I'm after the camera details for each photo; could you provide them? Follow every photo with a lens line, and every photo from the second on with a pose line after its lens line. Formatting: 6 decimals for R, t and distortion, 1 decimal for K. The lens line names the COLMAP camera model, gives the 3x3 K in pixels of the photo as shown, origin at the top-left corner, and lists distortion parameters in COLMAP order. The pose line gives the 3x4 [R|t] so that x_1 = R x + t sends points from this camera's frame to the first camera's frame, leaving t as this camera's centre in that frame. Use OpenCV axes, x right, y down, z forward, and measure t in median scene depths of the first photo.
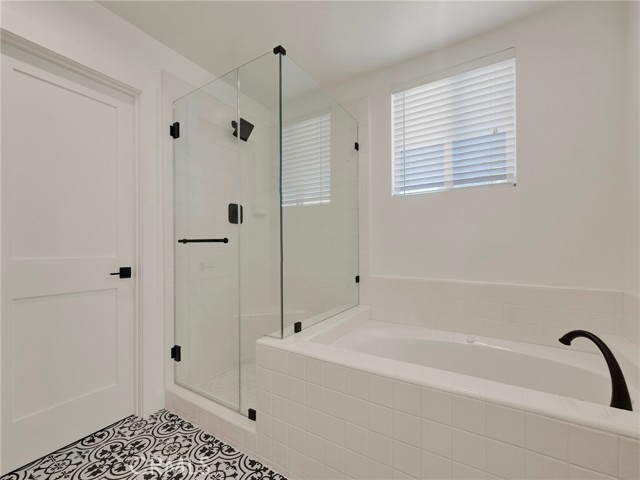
lens RADIAL K [[271.8, 0, 318.4], [0, 271.8, 247.1], [0, 0, 1]] dist [0.000189, 0.000269]
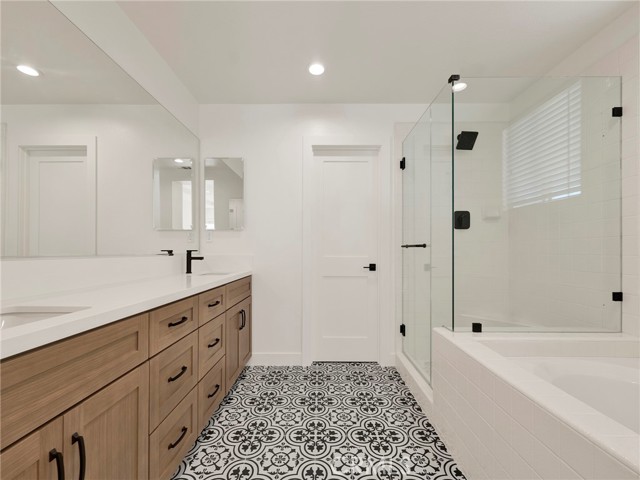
lens RADIAL K [[271.8, 0, 318.4], [0, 271.8, 247.1], [0, 0, 1]] dist [0.000189, 0.000269]
pose [[0.526041, -0.004006, -0.850450, 0.400010], [-0.001653, 0.999982, -0.005733, -0.009113], [0.850458, 0.004421, 0.526025, -0.063603]]
